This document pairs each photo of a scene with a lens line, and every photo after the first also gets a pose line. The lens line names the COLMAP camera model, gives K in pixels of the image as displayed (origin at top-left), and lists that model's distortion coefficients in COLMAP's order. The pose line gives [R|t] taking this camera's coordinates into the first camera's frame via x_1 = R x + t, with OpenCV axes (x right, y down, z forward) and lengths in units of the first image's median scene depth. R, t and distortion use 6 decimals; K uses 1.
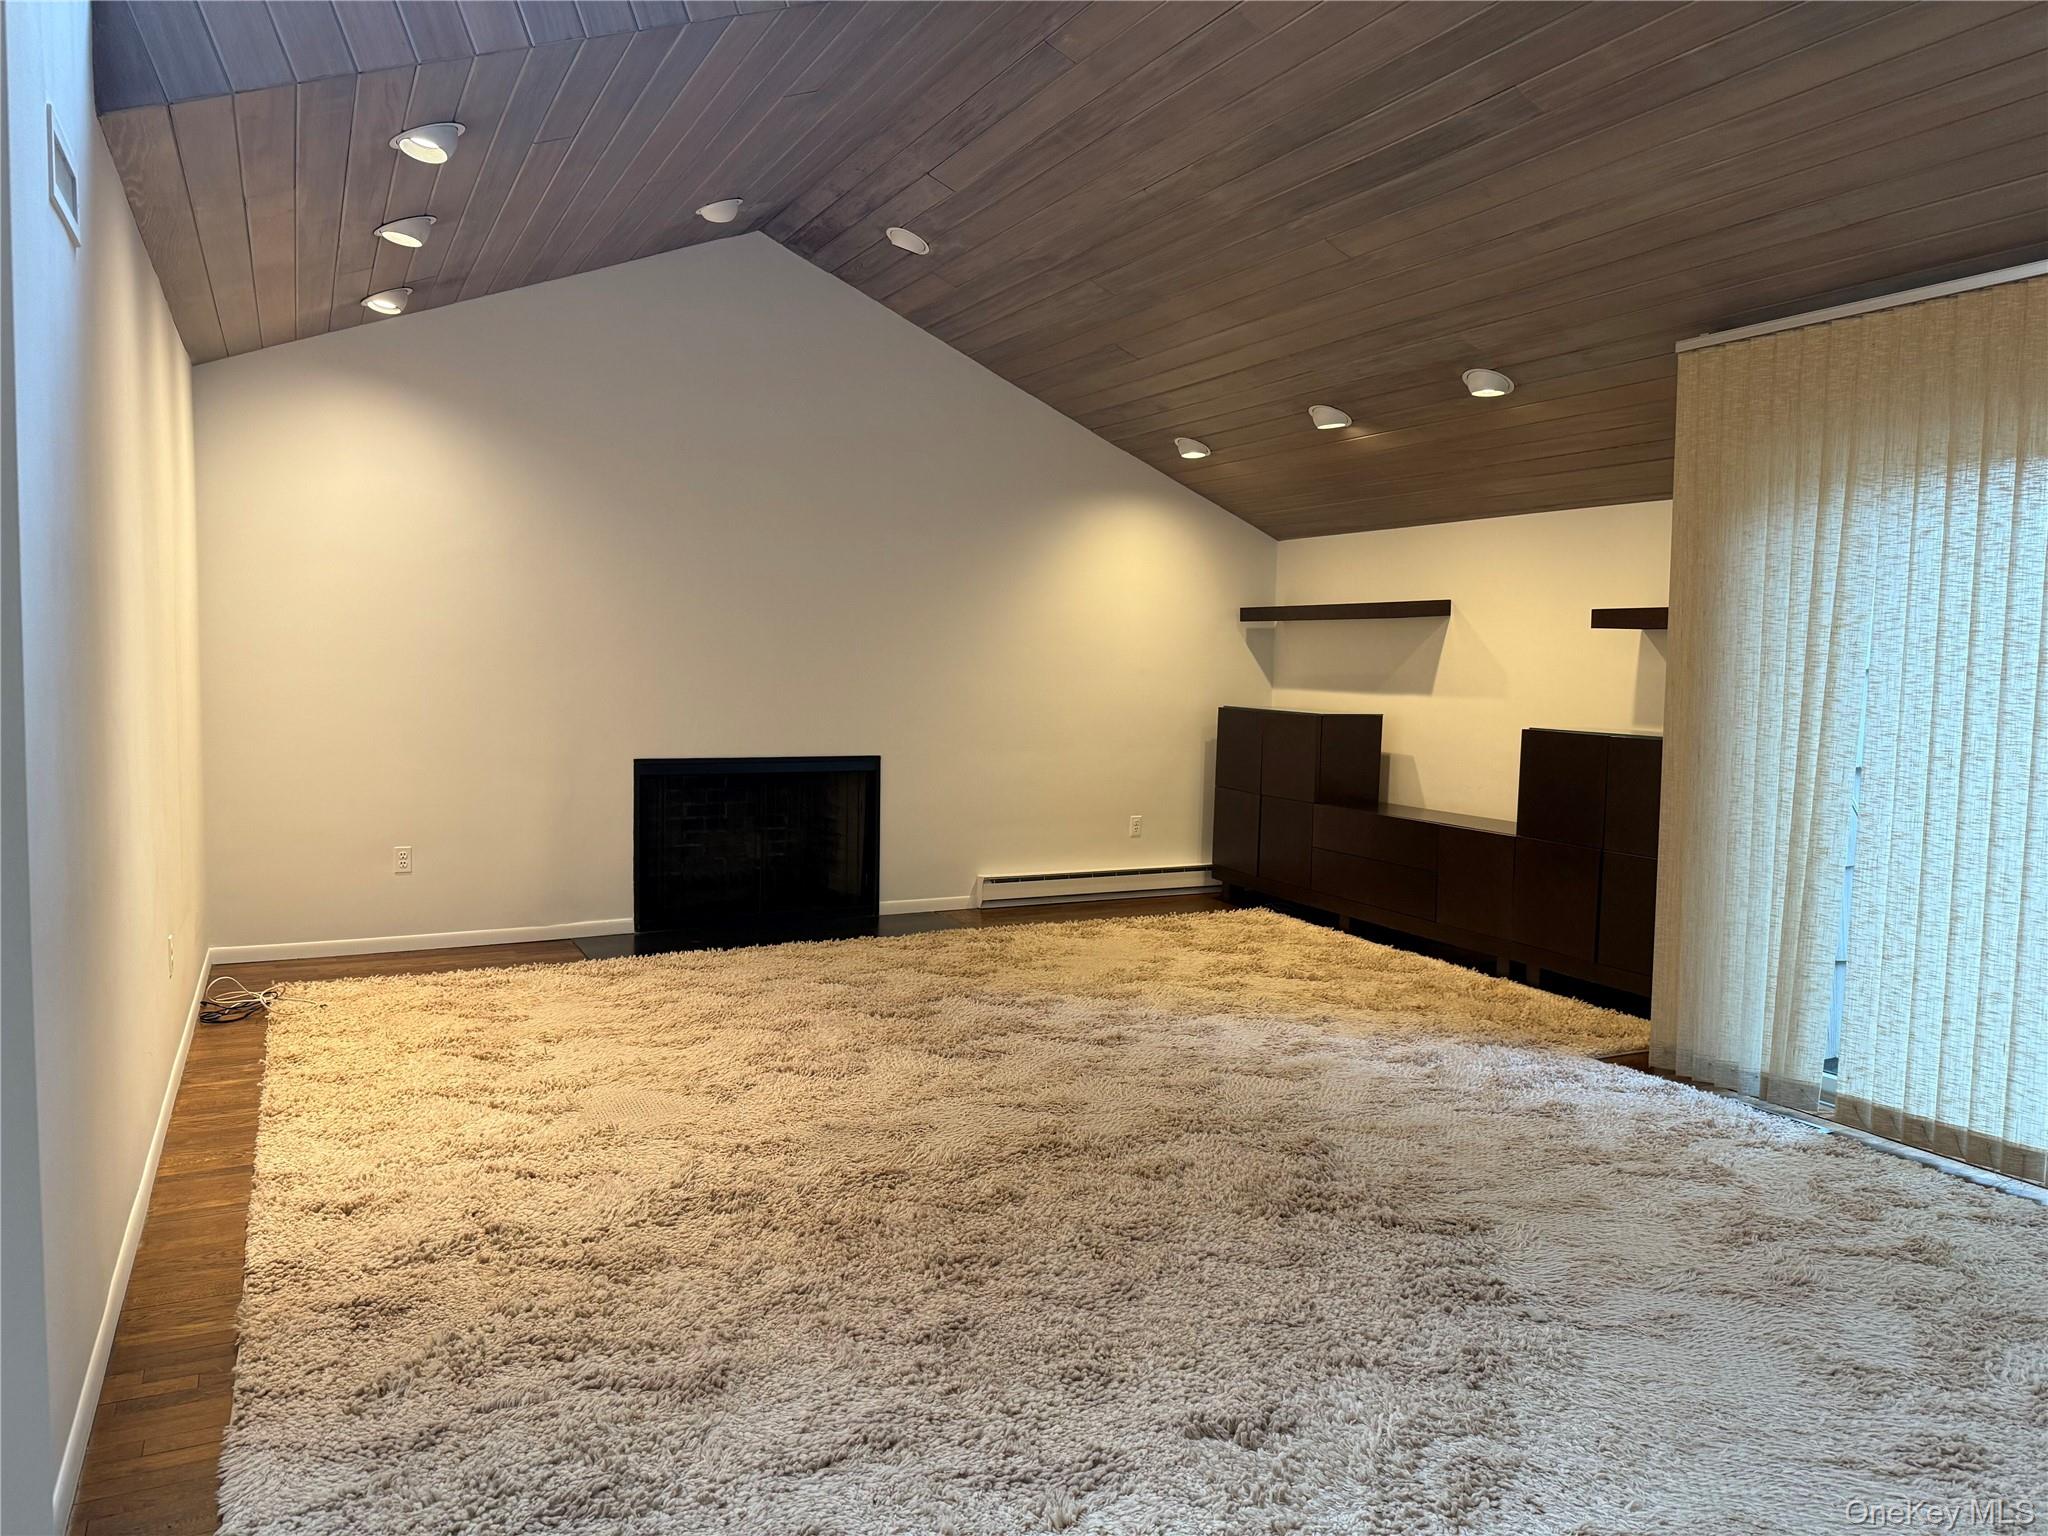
lens RADIAL K [[1432.6, 0, 1023.5], [0, 1432.6, 765.8], [0, 0, 1]] dist [0.011387, -0.003084]
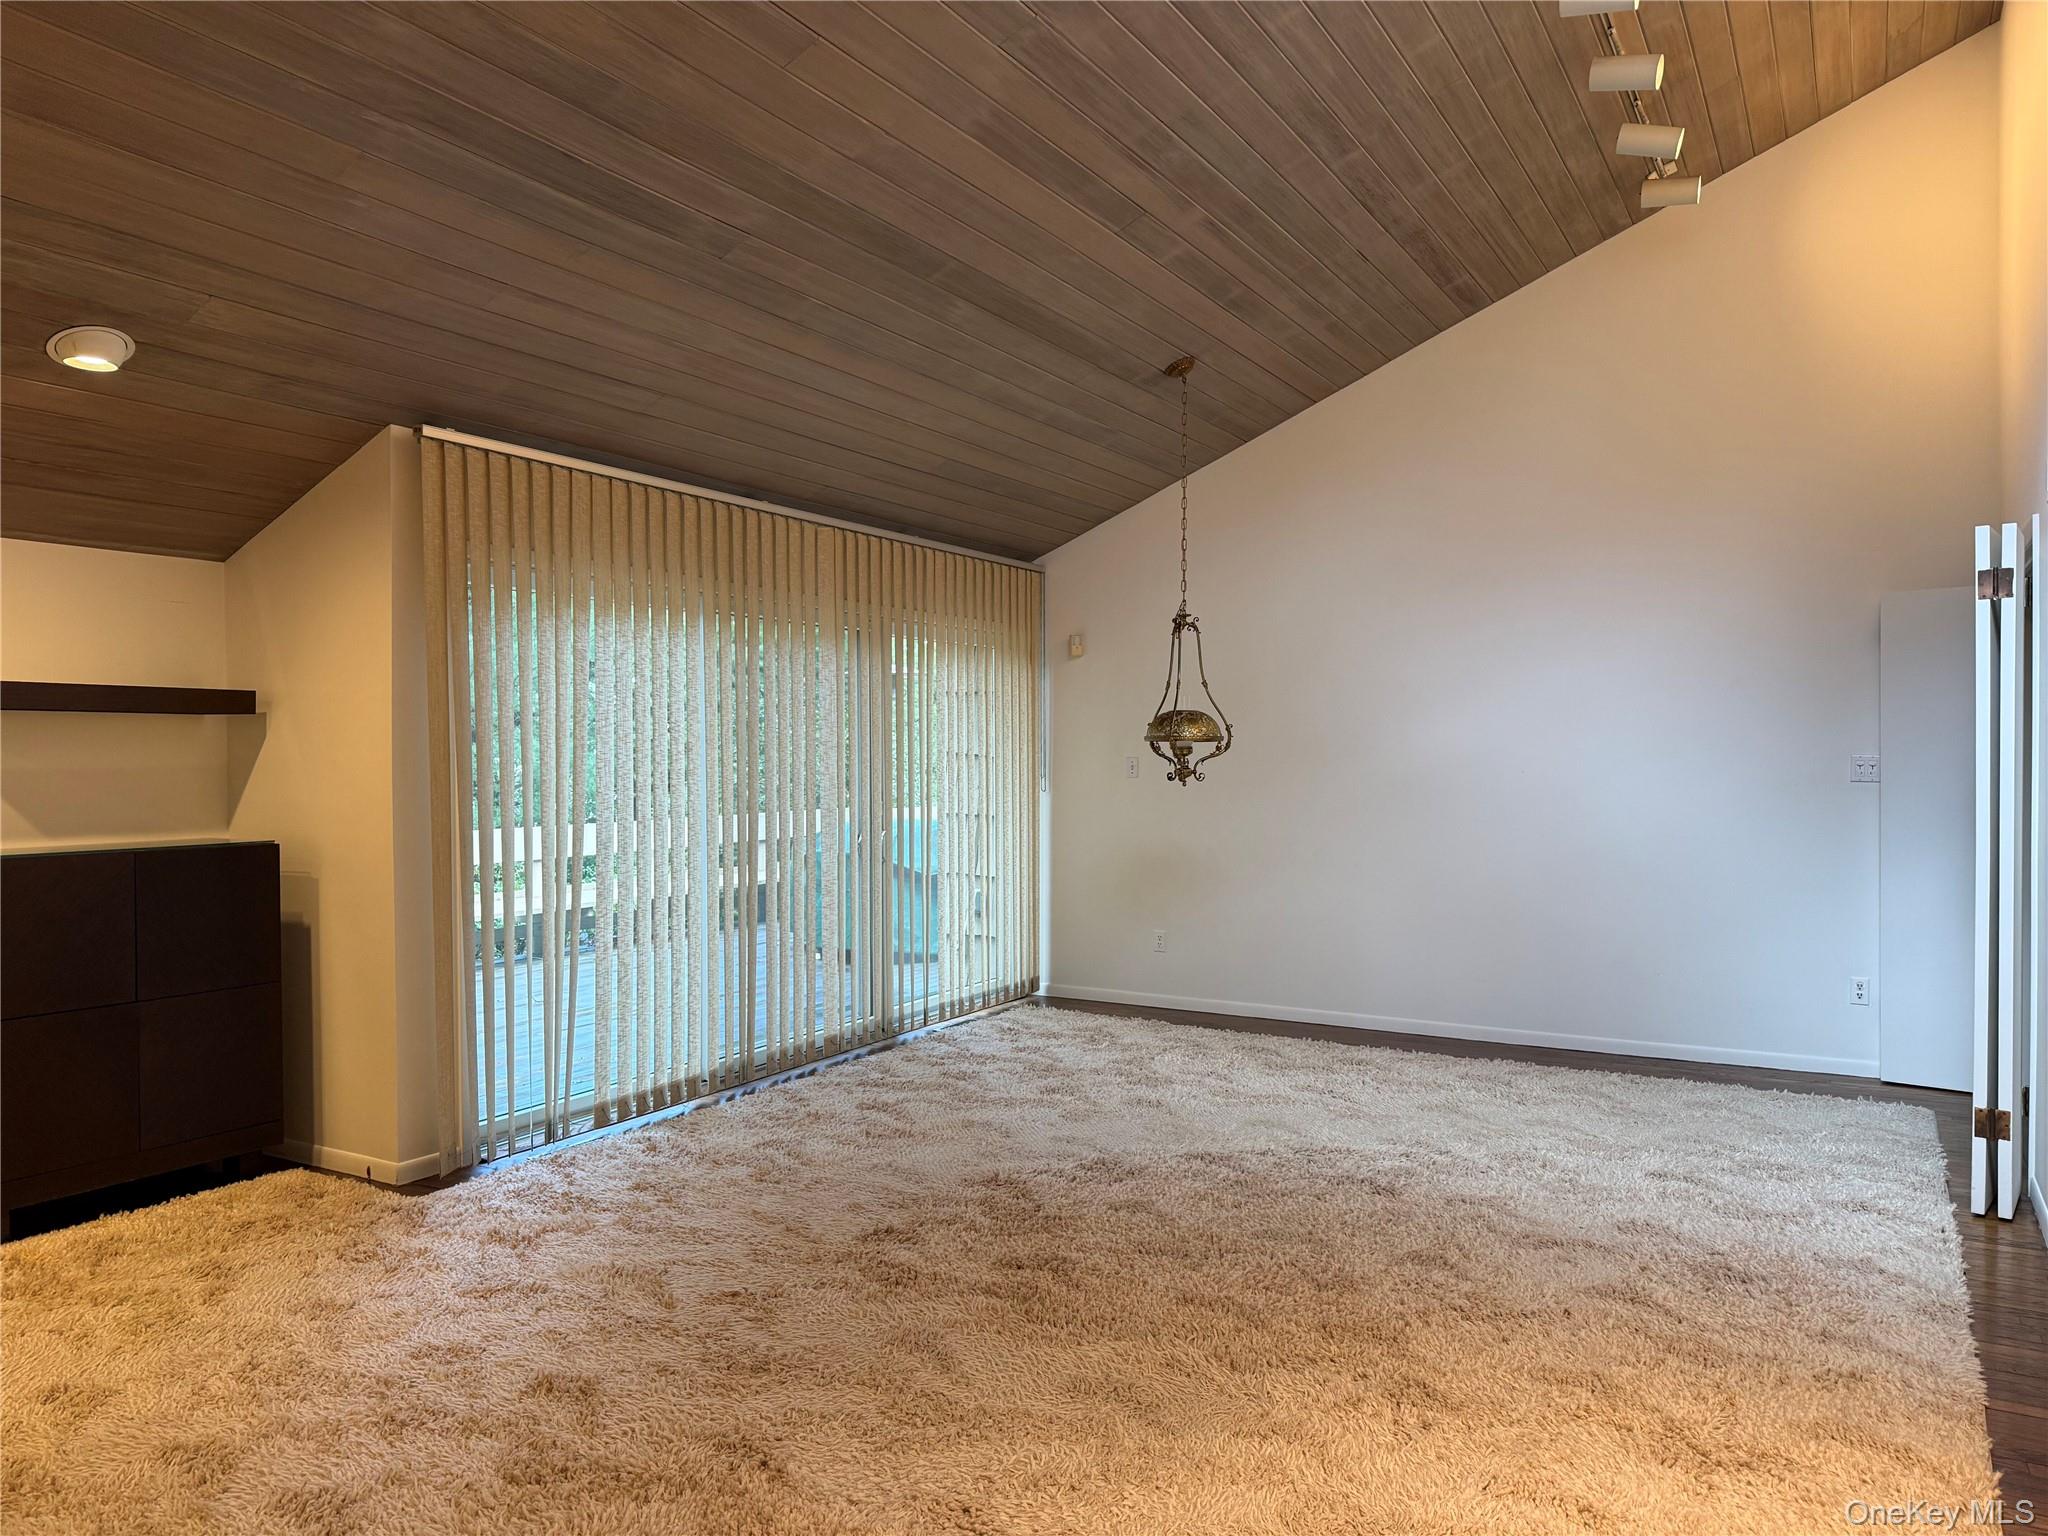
lens RADIAL K [[1432.6, 0, 1023.6], [0, 1432.6, 772.2], [0, 0, 1]] dist [0.011387, -0.003084]
pose [[-0.541580, -0.036648, 0.839850, -0.788019], [0.055827, 0.995276, 0.079430, -0.156159], [-0.838793, 0.089904, -0.536976, 1.619187]]
